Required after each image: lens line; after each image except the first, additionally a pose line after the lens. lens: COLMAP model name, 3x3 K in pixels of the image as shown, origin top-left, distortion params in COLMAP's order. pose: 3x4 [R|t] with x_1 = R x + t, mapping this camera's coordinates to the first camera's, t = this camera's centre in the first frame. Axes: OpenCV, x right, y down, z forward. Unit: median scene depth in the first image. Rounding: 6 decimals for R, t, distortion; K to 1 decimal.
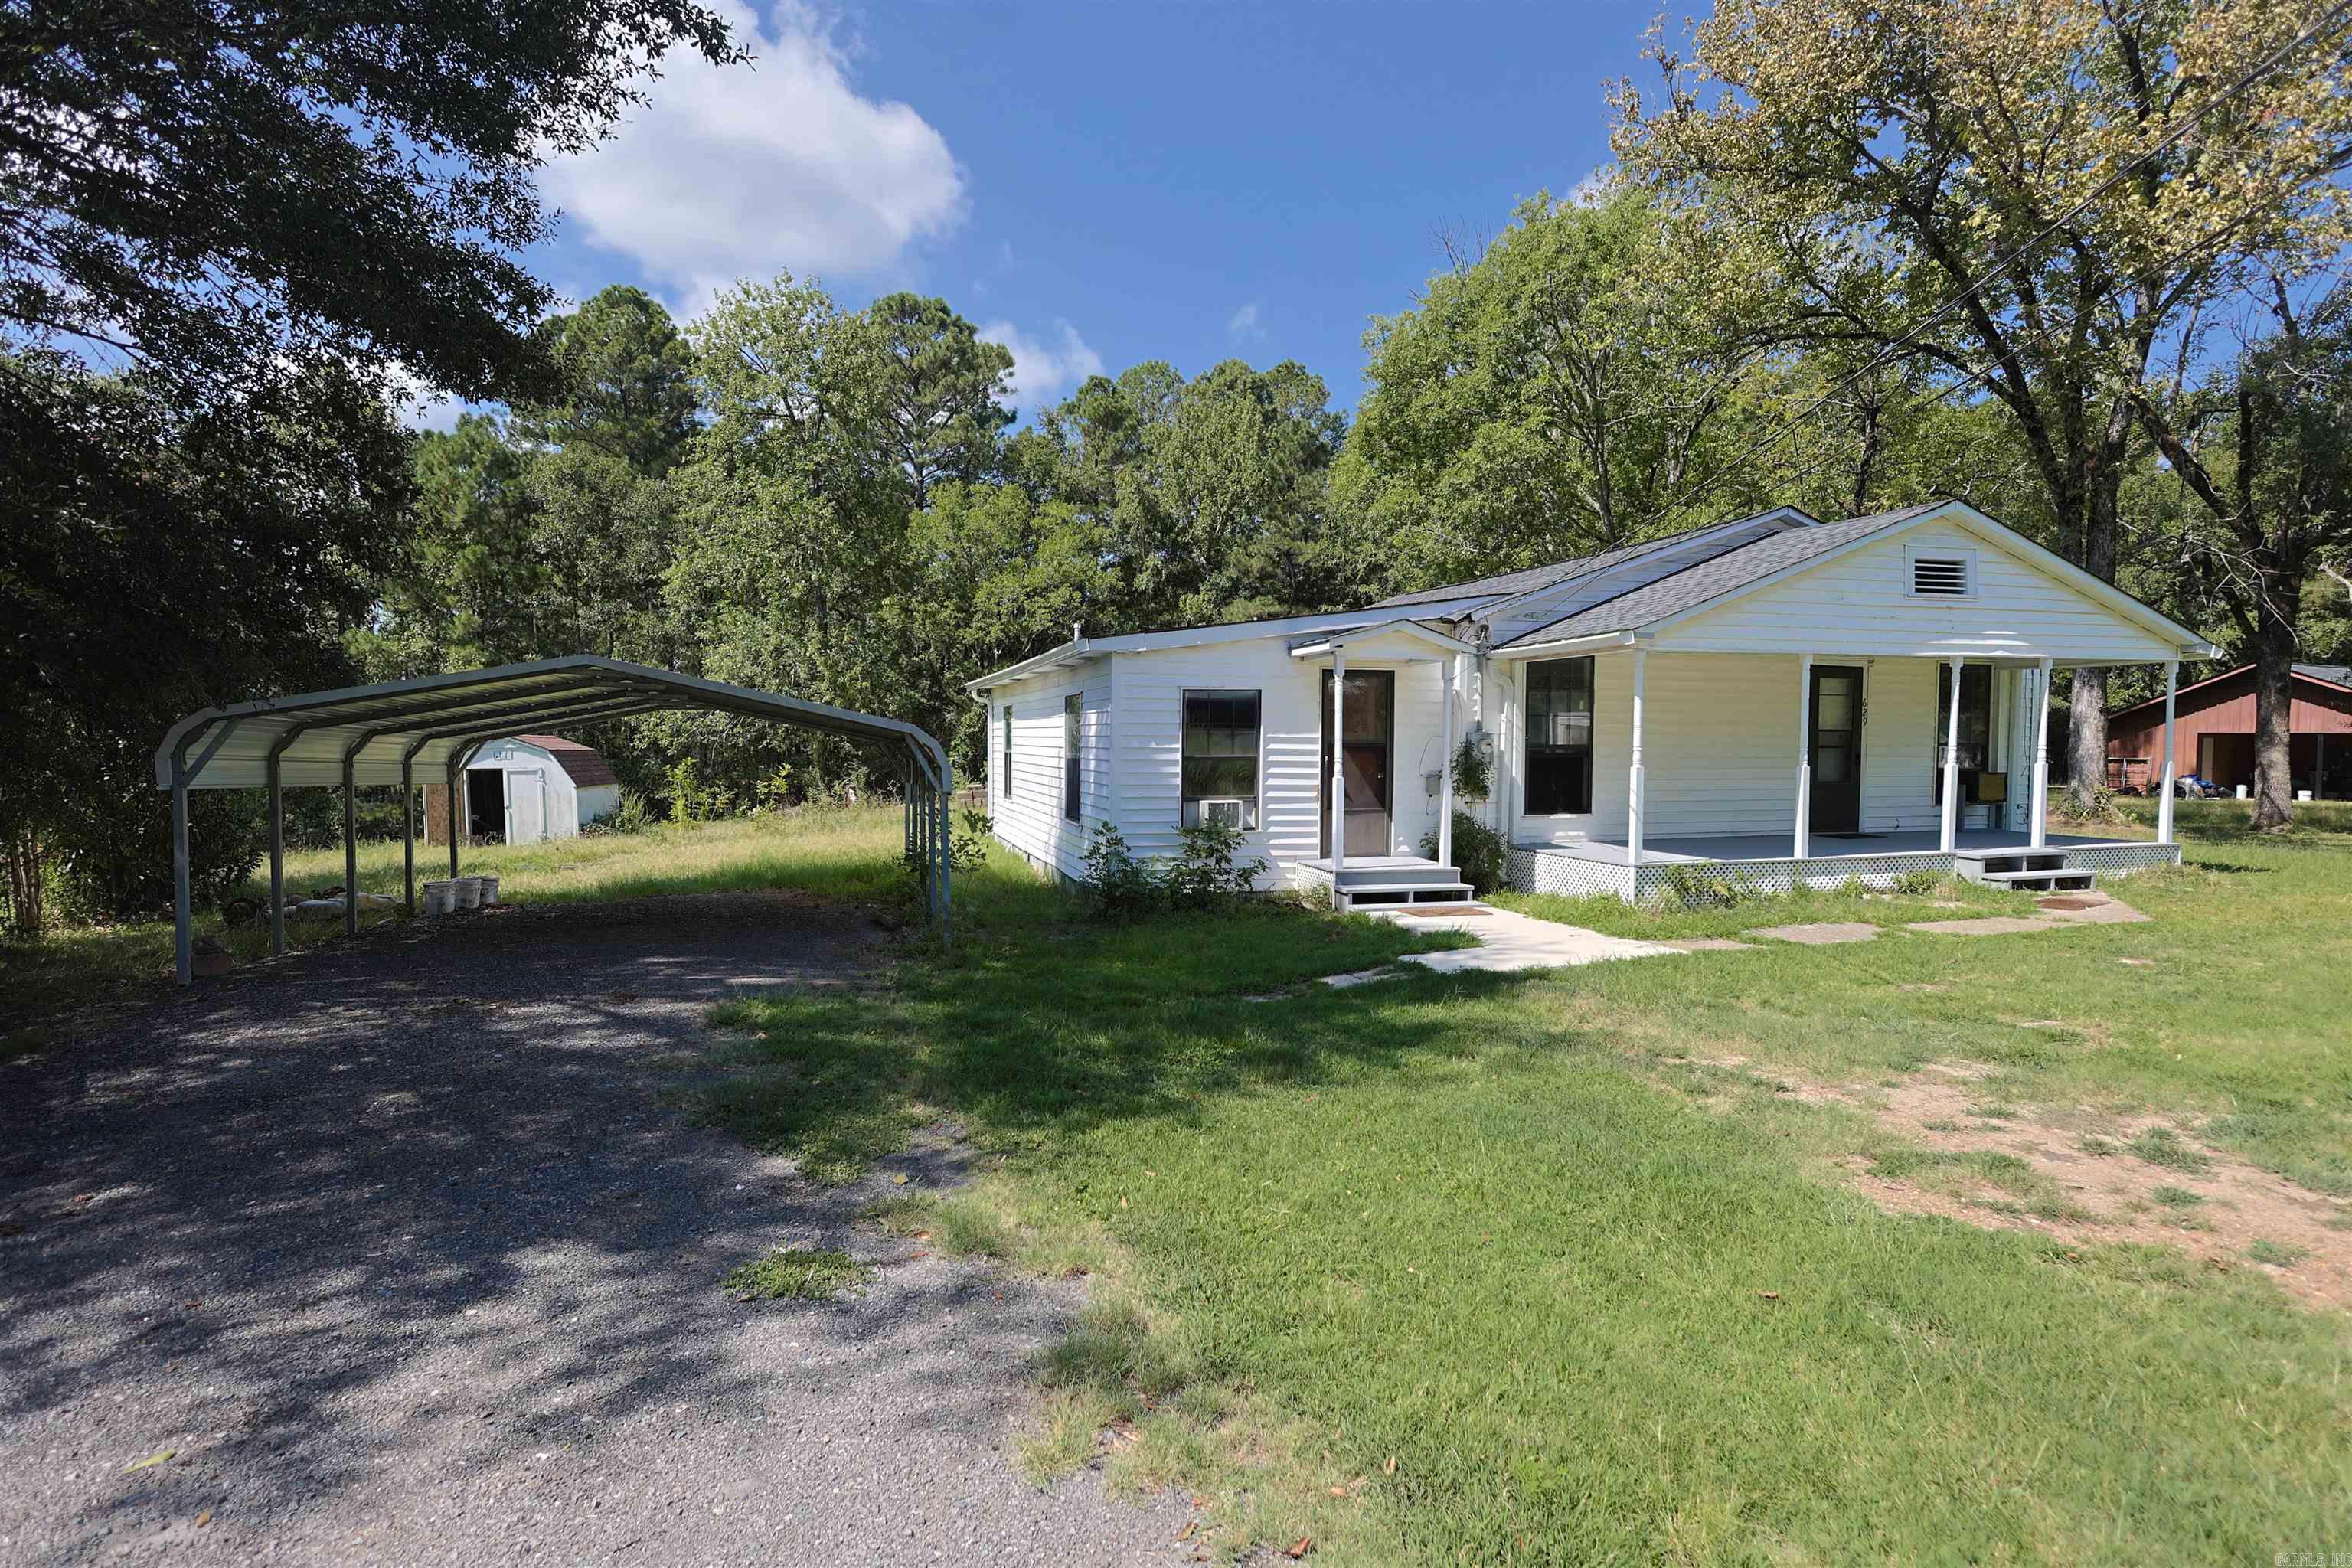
lens RADIAL K [[1190.8, 0, 1196.3], [0, 1190.8, 784.2], [0, 0, 1]] dist [-0.000636, 0.001963]
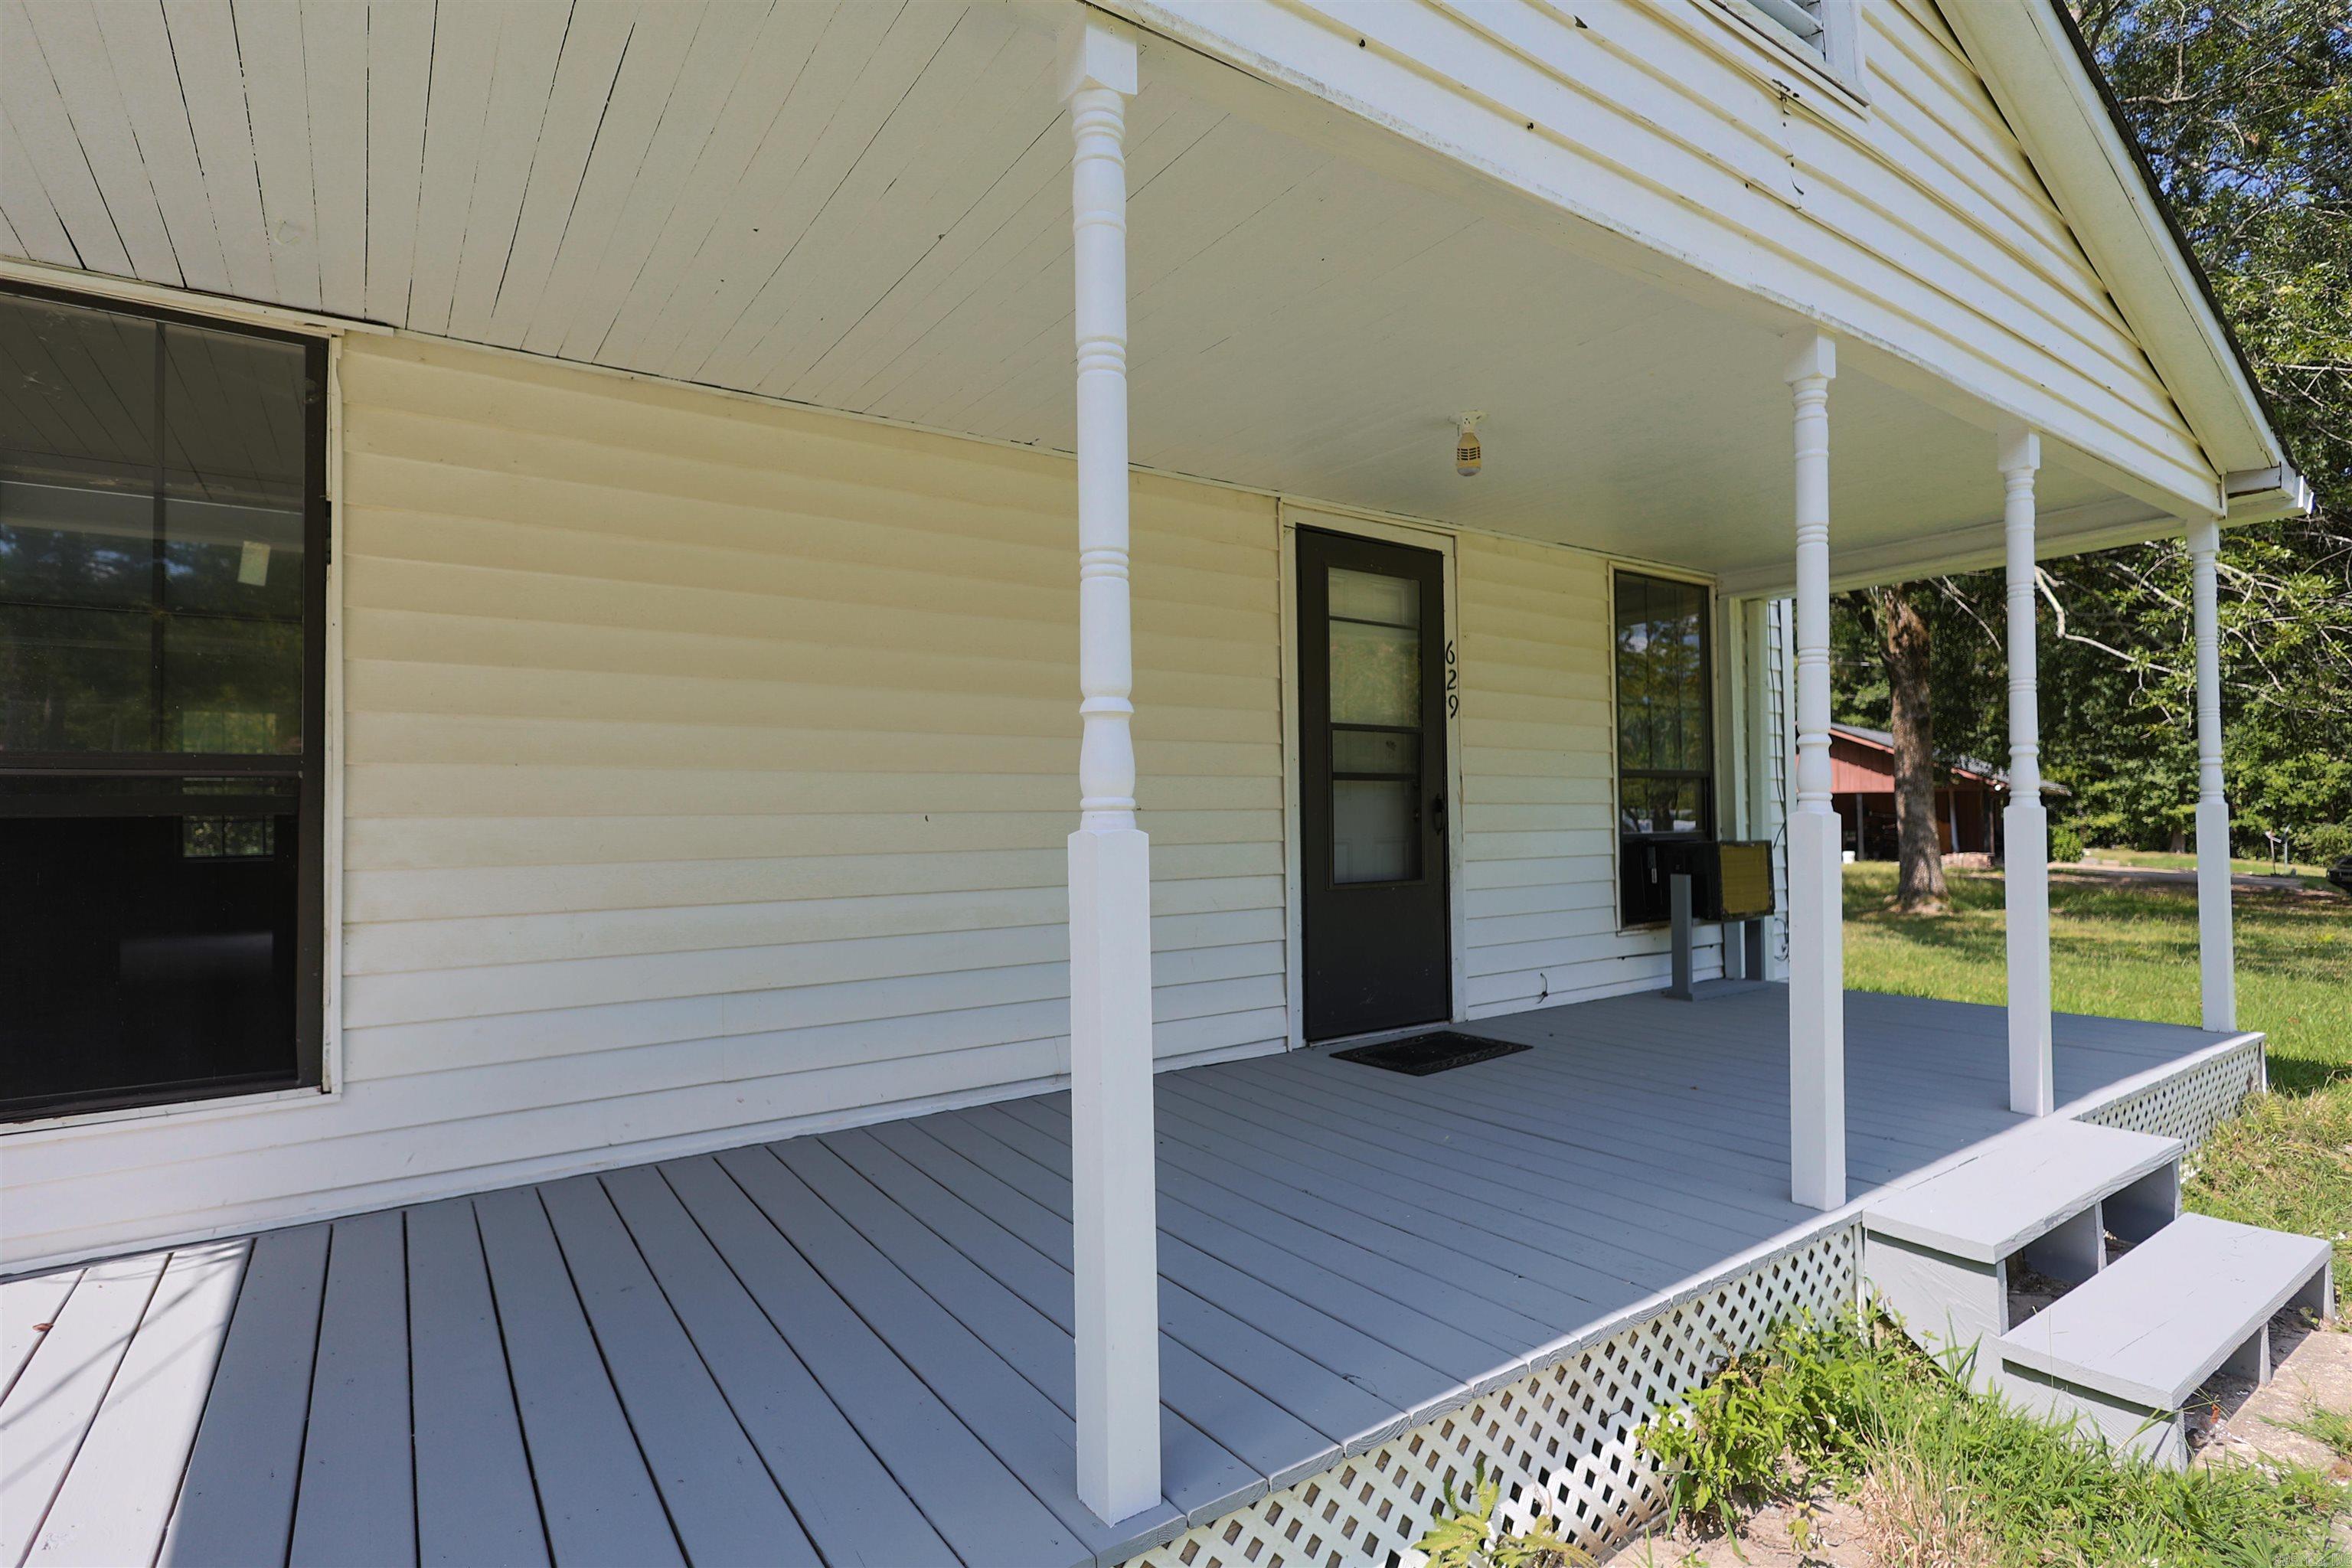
lens RADIAL K [[1190.8, 0, 1194.9], [0, 1190.8, 790.6], [0, 0, 1]] dist [-0.000636, 0.001963]
pose [[0.949038, -0.006275, 0.315098, 0.202306], [0.024625, 0.998222, -0.054286, -0.005637], [-0.314197, 0.059278, 0.947505, 0.370805]]
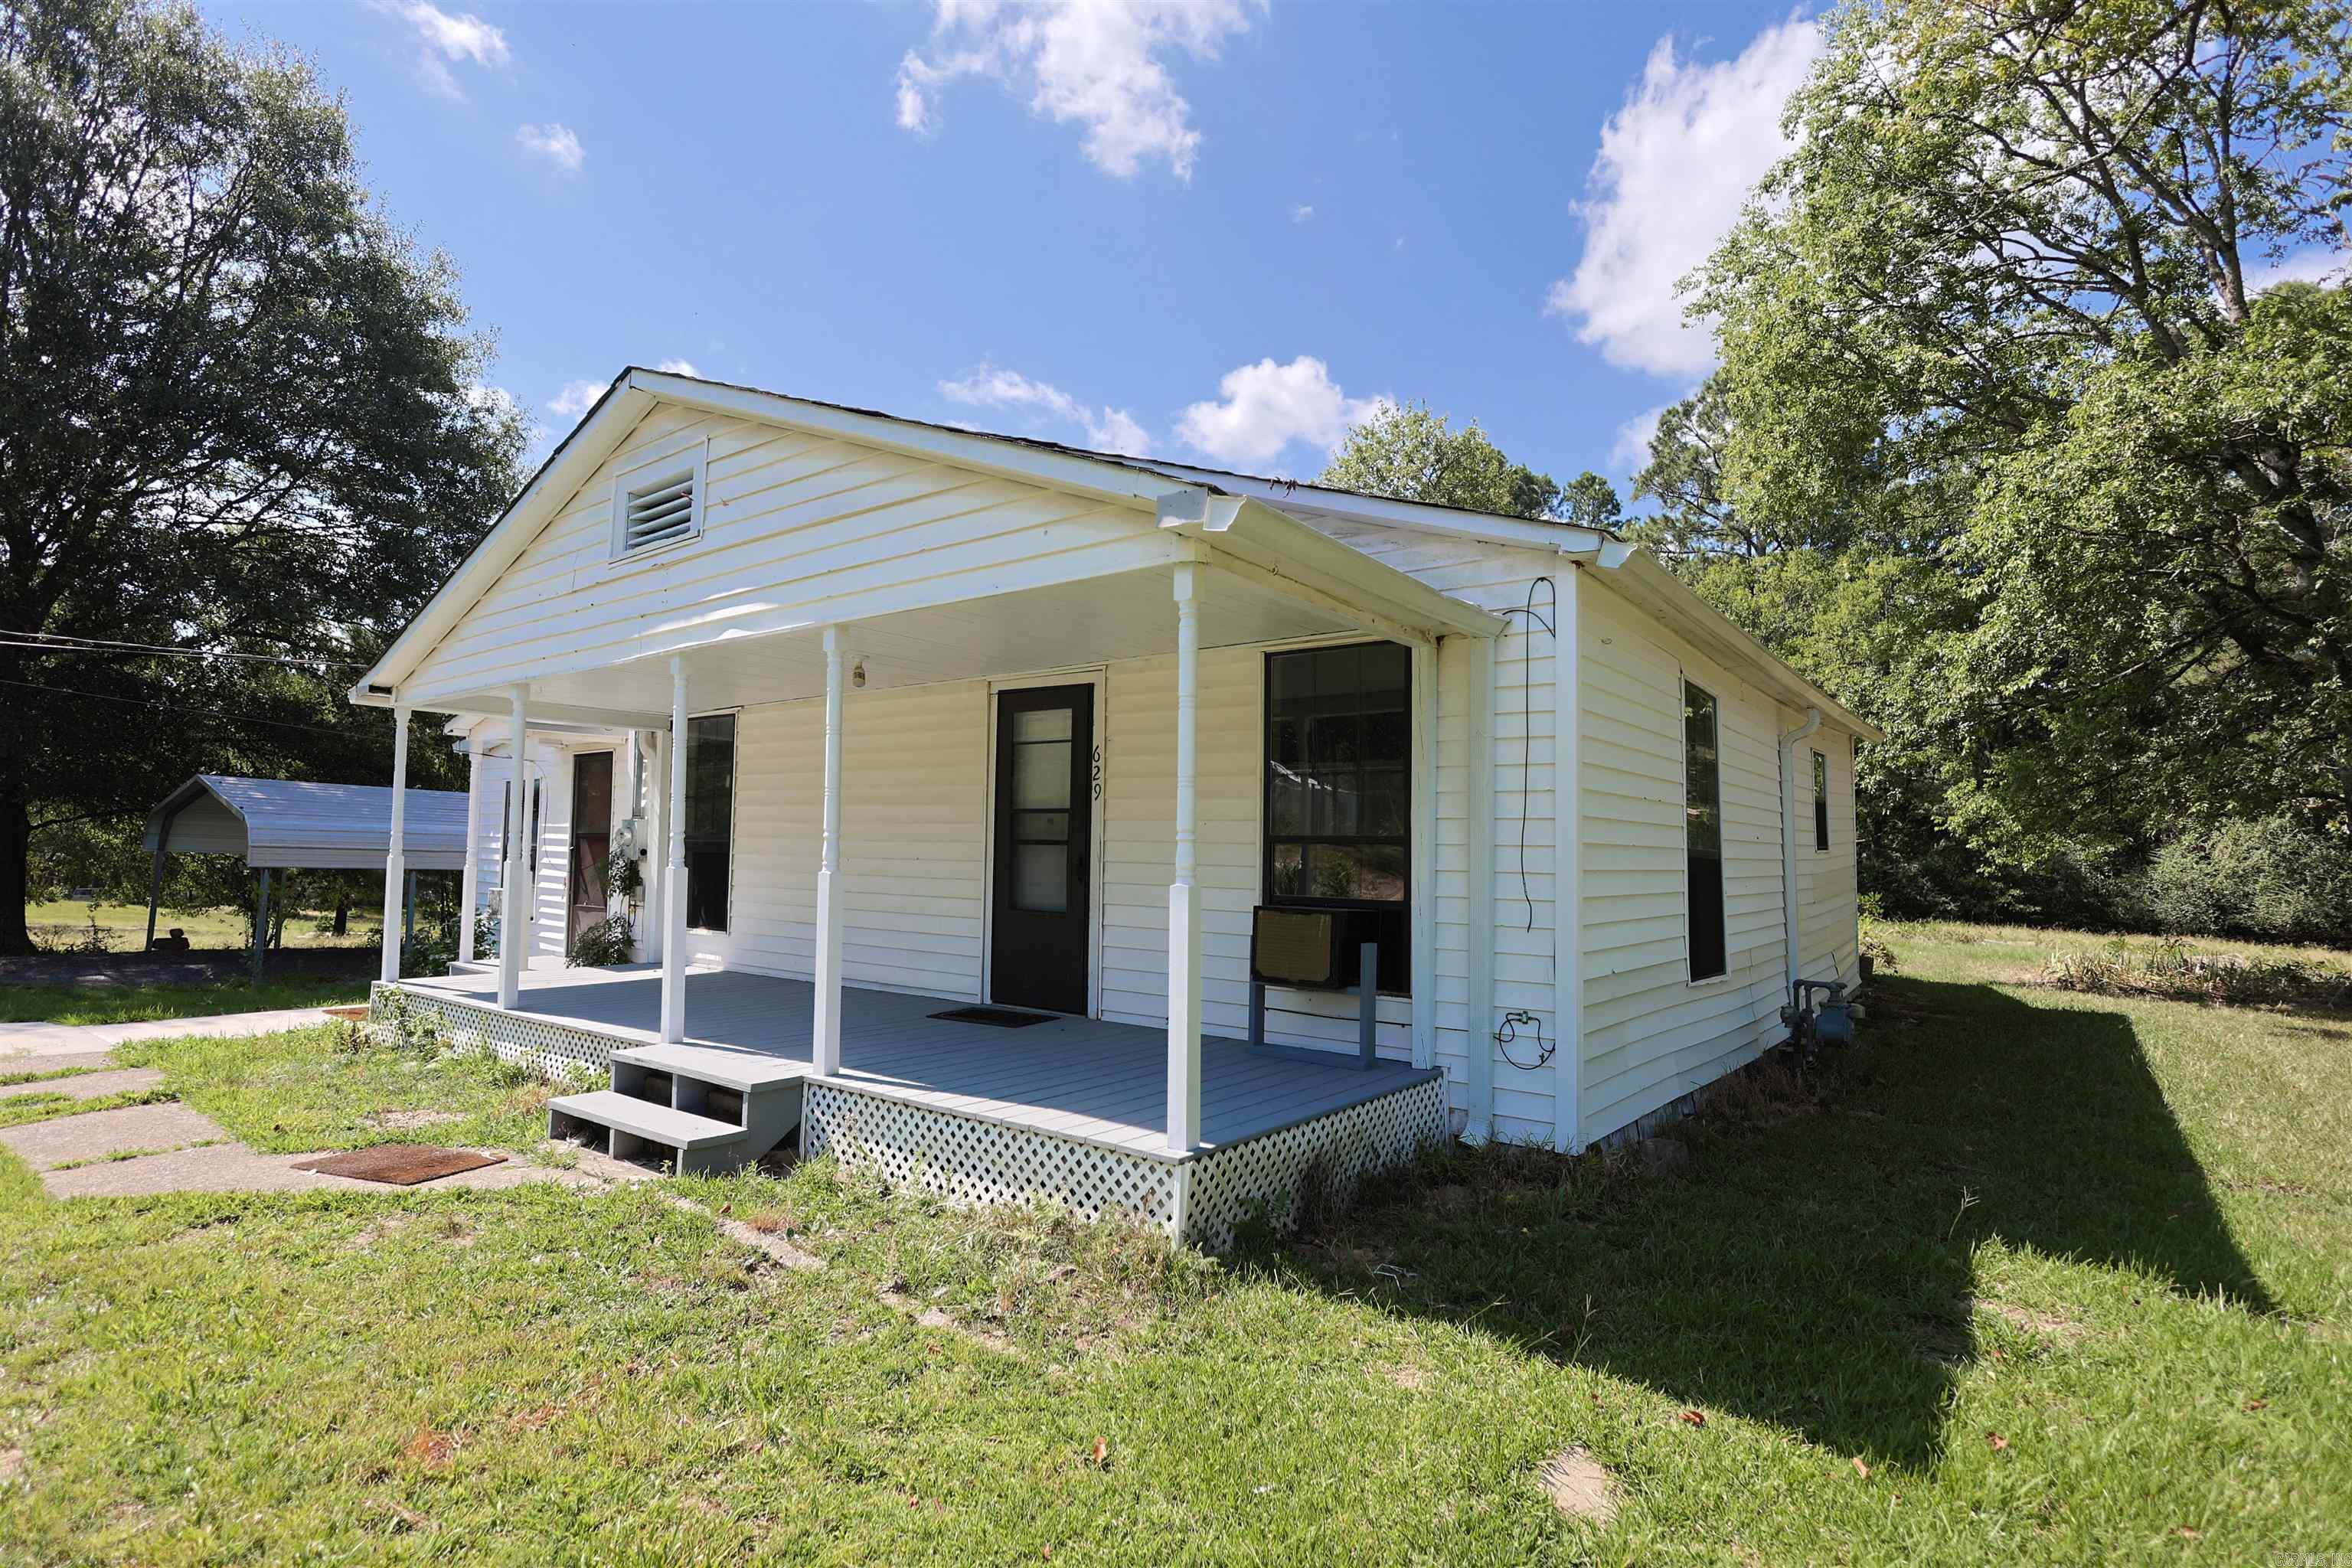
lens RADIAL K [[1190.8, 0, 1173.4], [0, 1190.8, 801.2], [0, 0, 1]] dist [-0.000636, 0.001963]
pose [[0.577428, -0.023910, -0.816091, 0.525627], [-0.051105, 0.996552, -0.065357, -0.009791], [0.814840, 0.079445, 0.574216, 0.398242]]
